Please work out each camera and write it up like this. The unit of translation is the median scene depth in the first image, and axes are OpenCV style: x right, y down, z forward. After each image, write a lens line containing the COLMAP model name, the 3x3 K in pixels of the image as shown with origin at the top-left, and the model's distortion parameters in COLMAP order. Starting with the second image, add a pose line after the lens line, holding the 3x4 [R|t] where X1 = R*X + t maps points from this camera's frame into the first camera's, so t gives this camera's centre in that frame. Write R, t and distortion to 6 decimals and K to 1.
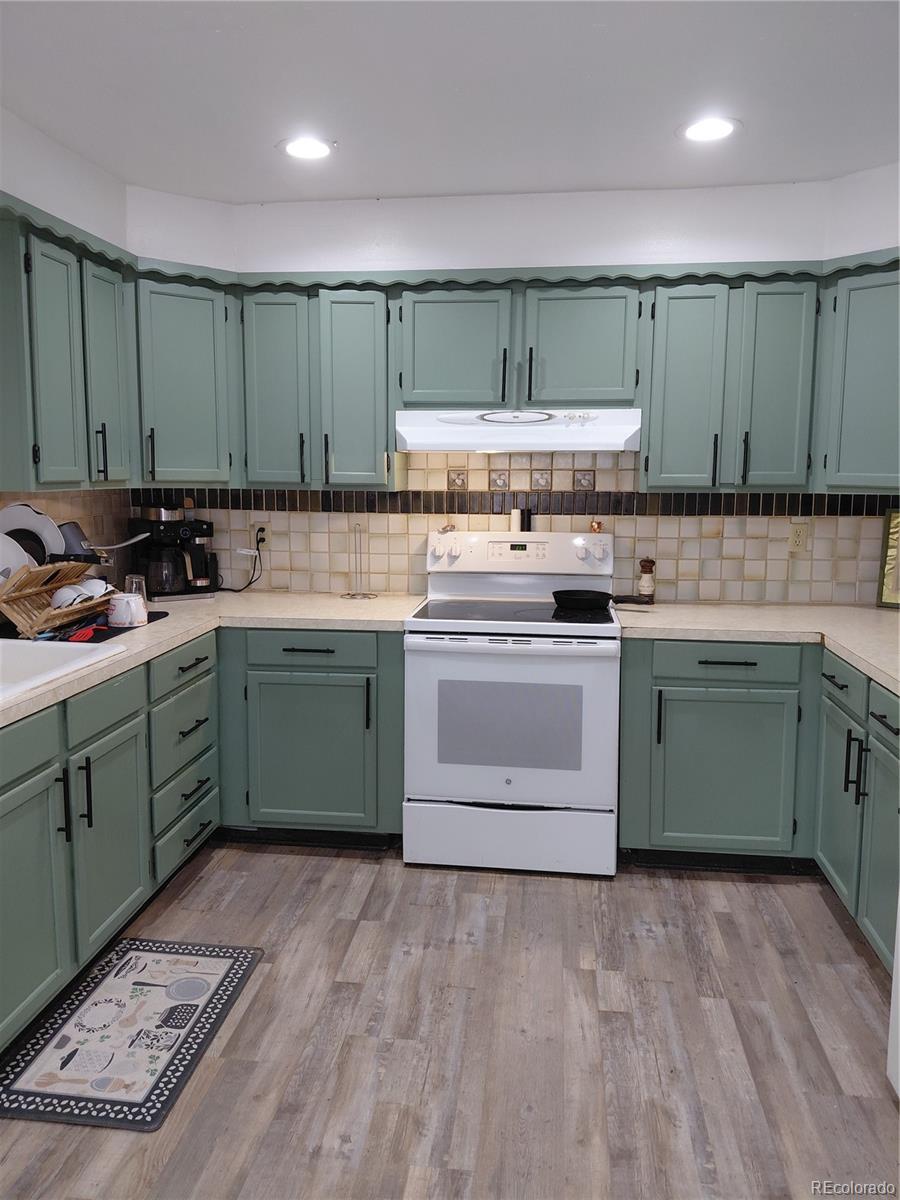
lens RADIAL K [[883.7, 0, 443.5], [0, 883.7, 587.6], [0, 0, 1]] dist [0.112488, -0.221431]
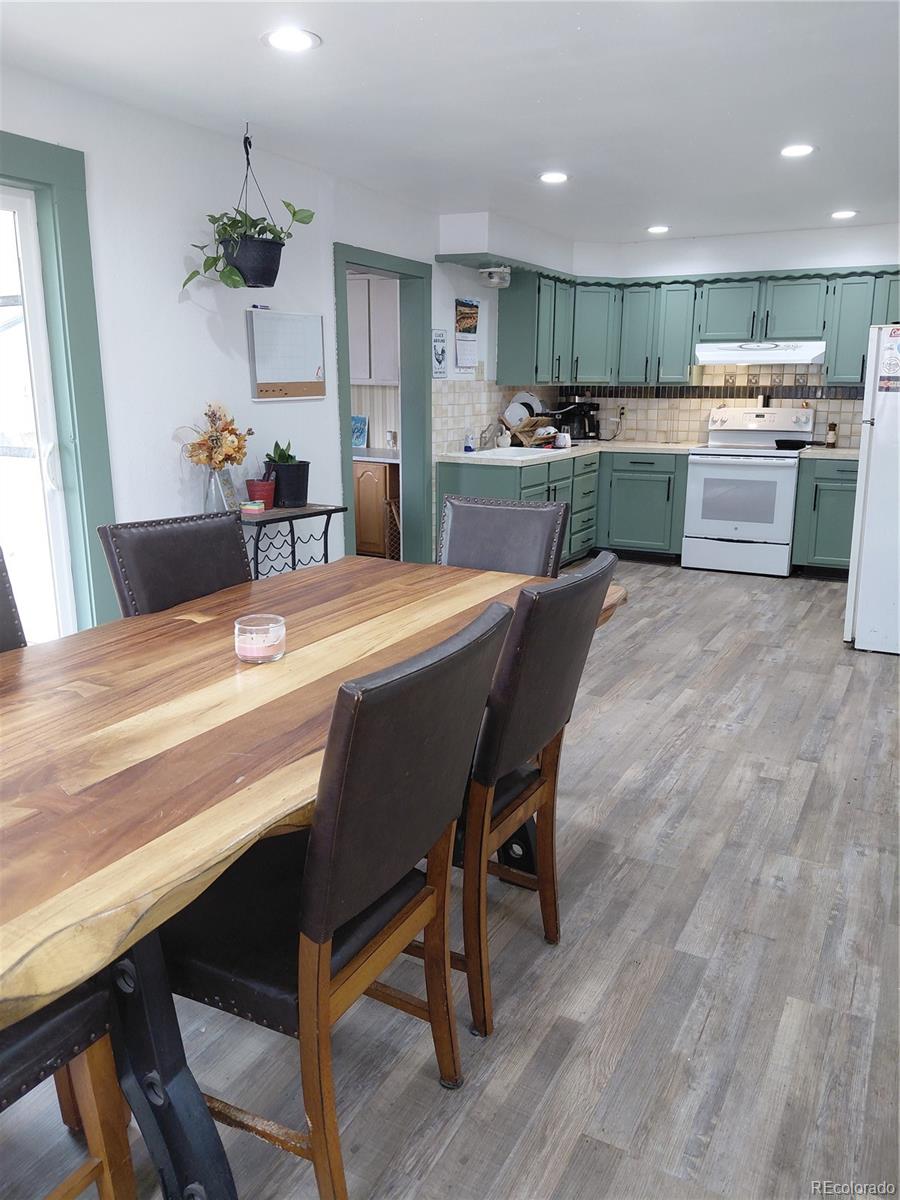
lens RADIAL K [[881.6, 0, 457.4], [0, 881.6, 593.6], [0, 0, 1]] dist [0.183042, -0.414183]
pose [[0.932589, 0.080294, -0.351896, 0.204959], [-0.045503, 0.993318, 0.106060, 0.170999], [0.358060, -0.082899, 0.930011, -1.134672]]
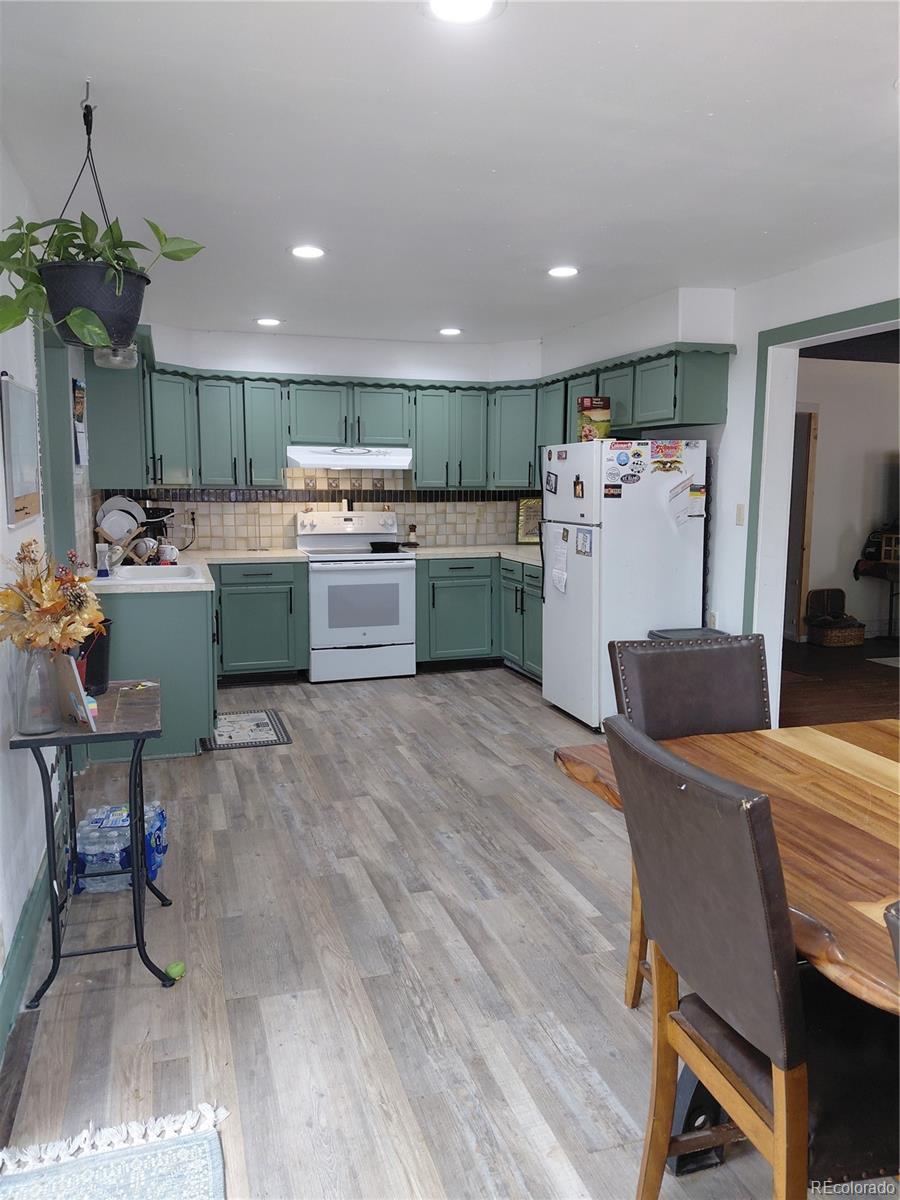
lens RADIAL K [[881.6, 0, 457.4], [0, 881.6, 593.6], [0, 0, 1]] dist [0.183042, -0.414183]
pose [[0.905897, -0.056576, 0.419702, -0.546698], [0.057289, 0.998298, 0.010916, 0.112778], [-0.419605, 0.014156, 0.907596, -0.864748]]
